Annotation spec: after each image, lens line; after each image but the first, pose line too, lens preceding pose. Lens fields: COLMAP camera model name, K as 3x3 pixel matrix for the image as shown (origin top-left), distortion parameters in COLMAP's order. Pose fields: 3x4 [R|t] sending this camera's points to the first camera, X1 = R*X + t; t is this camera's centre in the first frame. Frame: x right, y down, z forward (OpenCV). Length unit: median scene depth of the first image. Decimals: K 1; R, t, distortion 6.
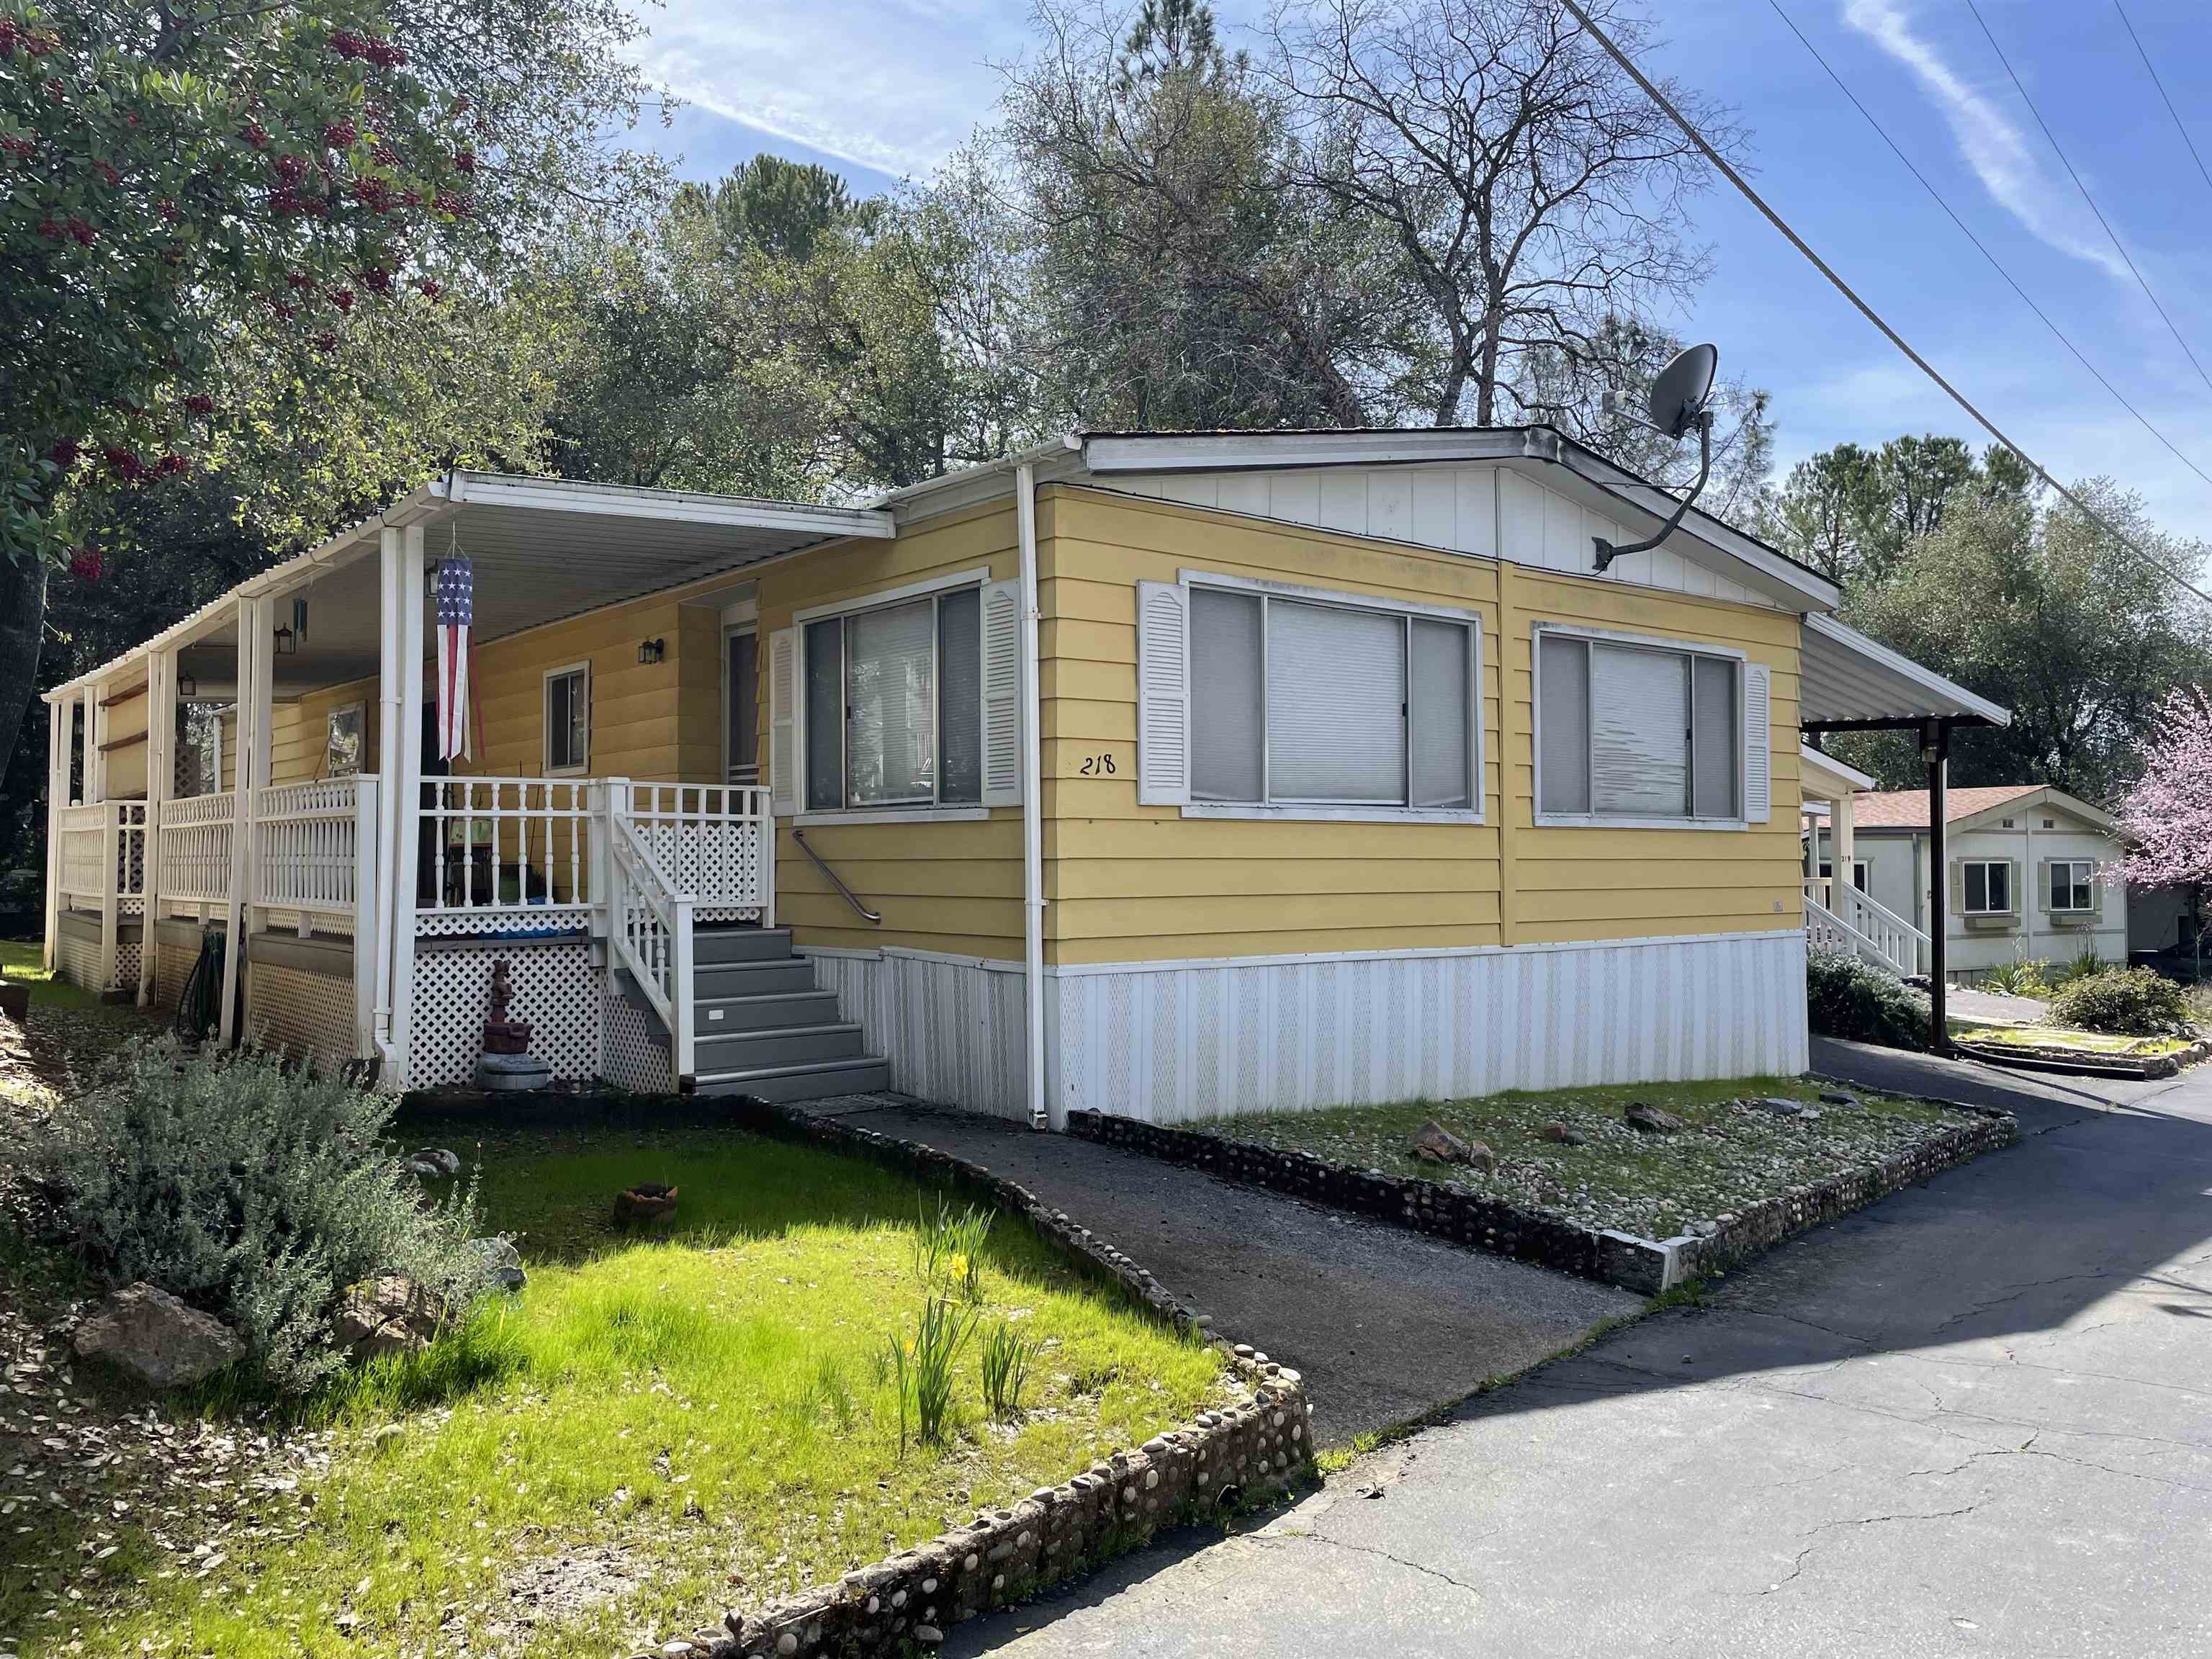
lens RADIAL K [[1669.9, 0, 1097.3], [0, 1669.9, 844.0], [0, 0, 1]] dist [0.108944, -0.138934]
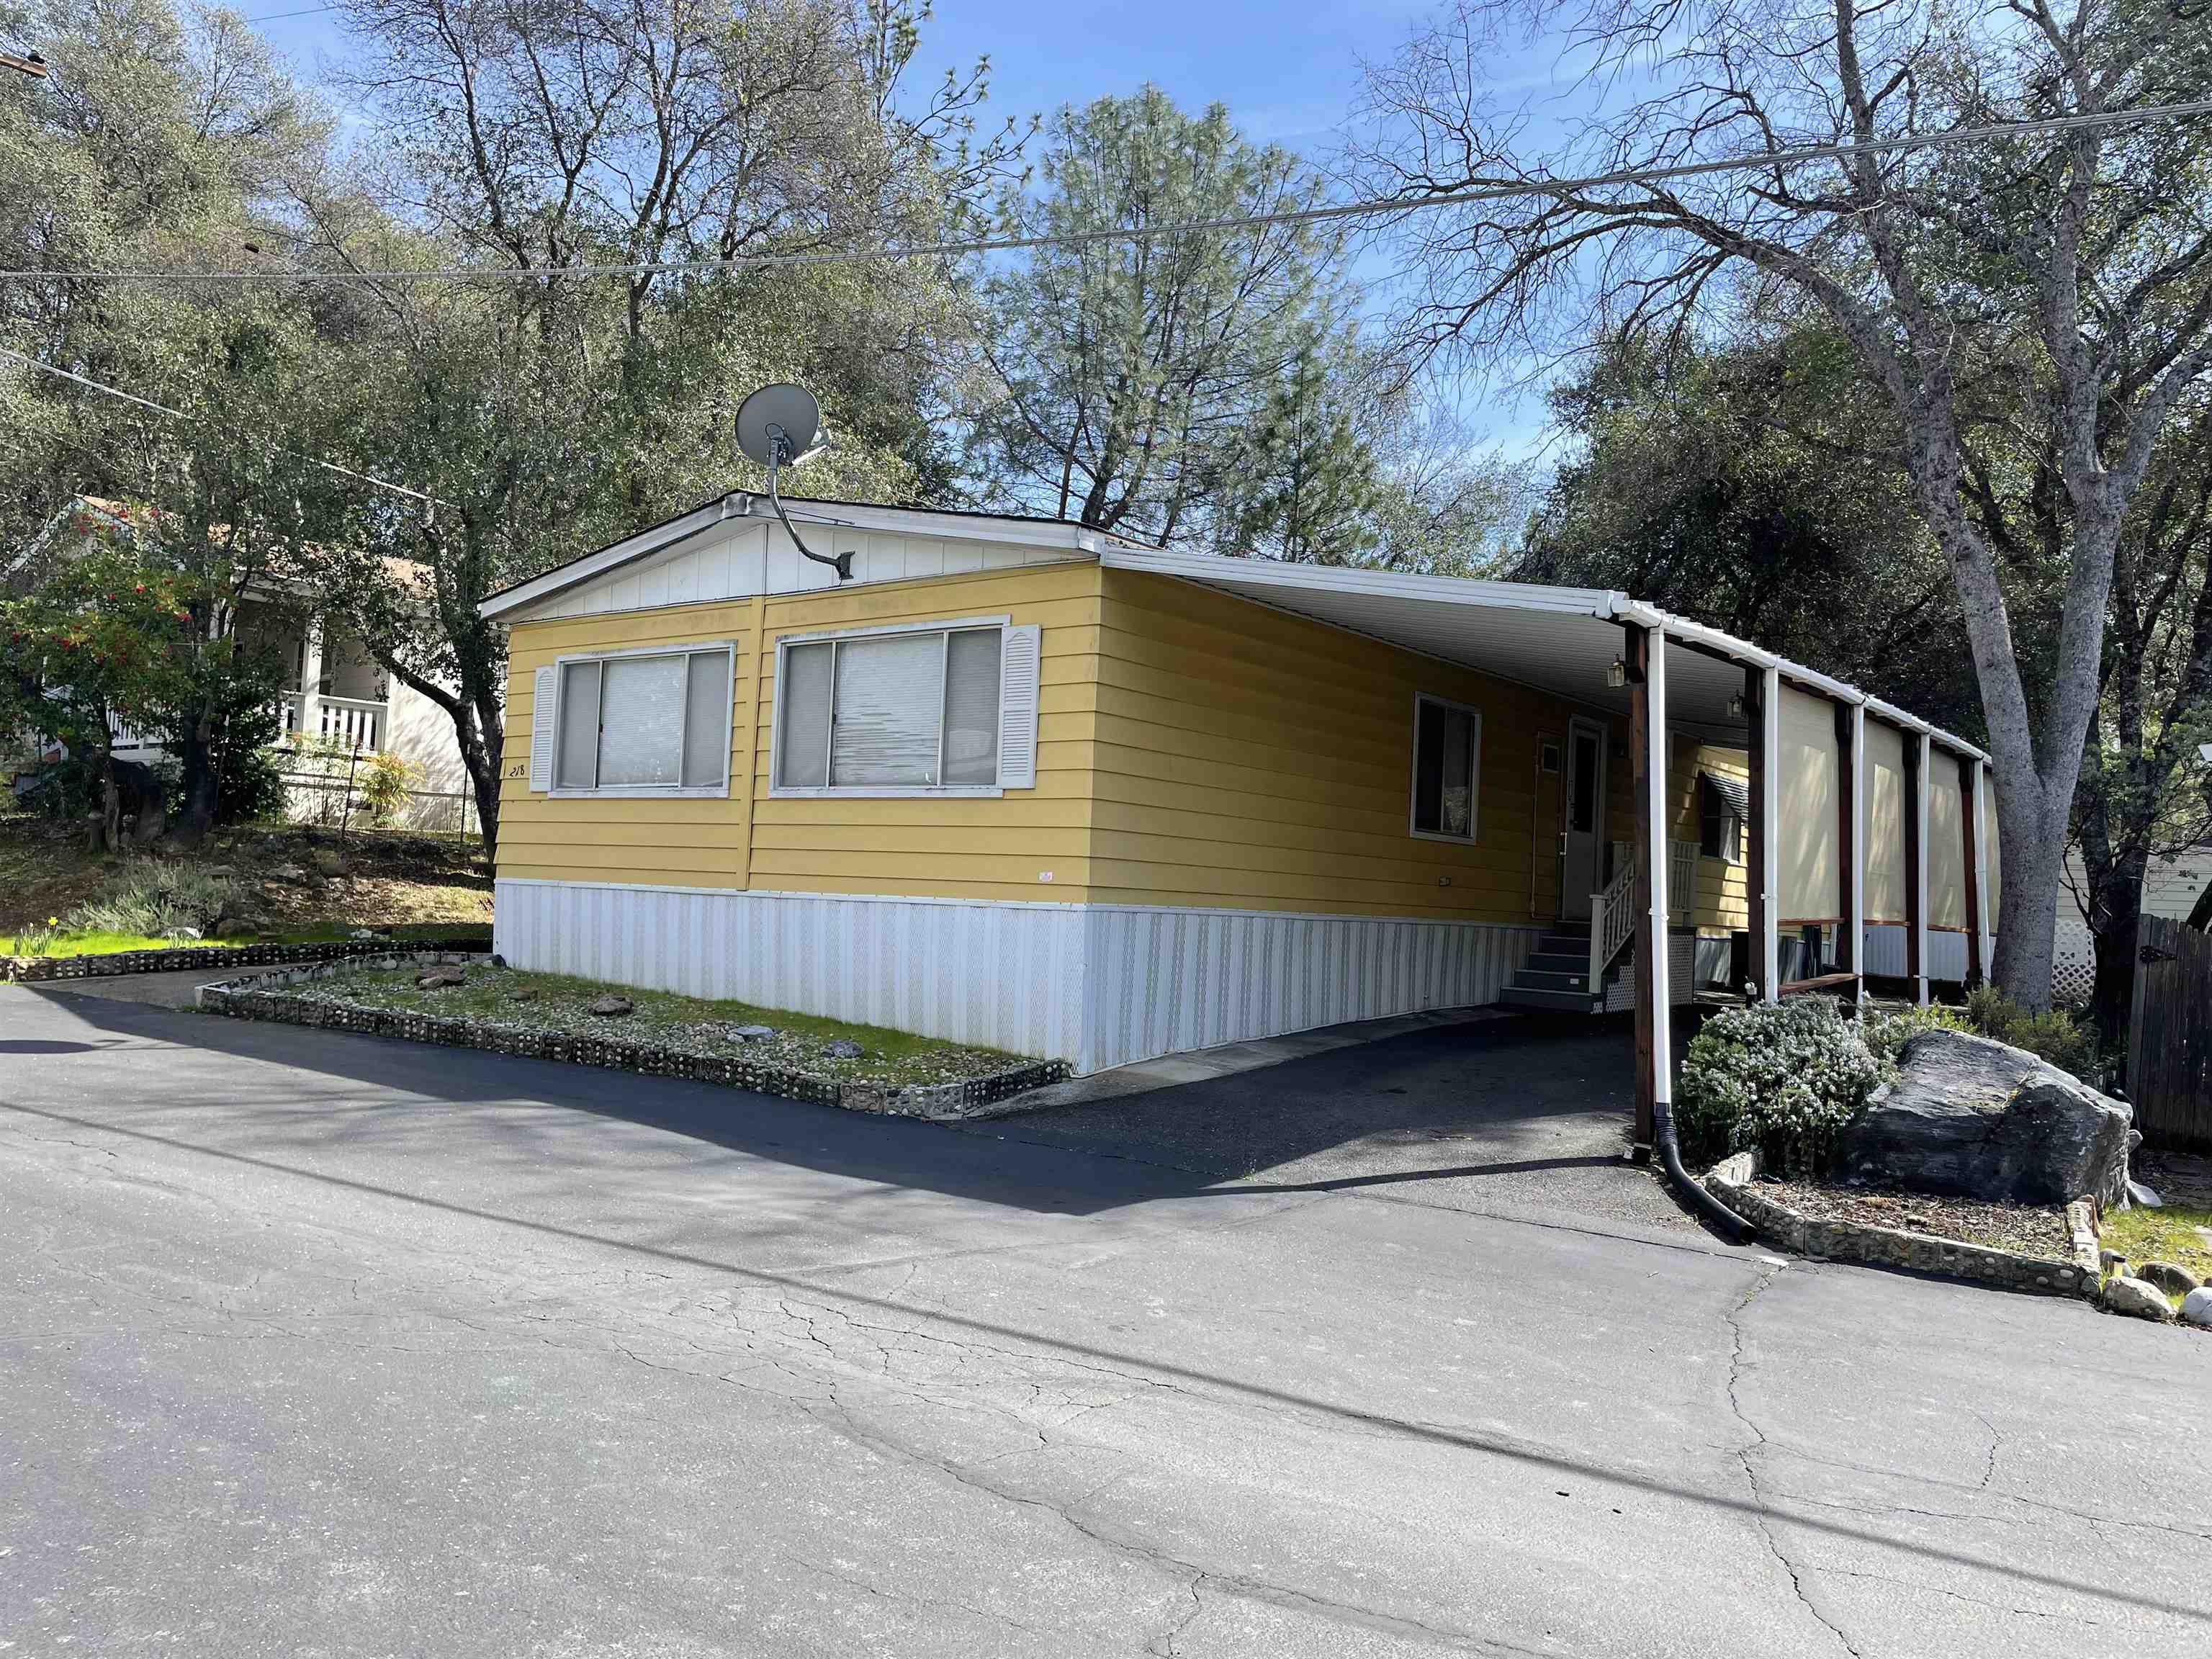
lens RADIAL K [[1669.9, 0, 1097.3], [0, 1669.9, 844.0], [0, 0, 1]] dist [0.108944, -0.138934]
pose [[0.216652, 0.012518, -0.976169, 1.539492], [0.000031, 0.999918, 0.012830, 0.007258], [0.976249, -0.002810, 0.216634, 0.957673]]
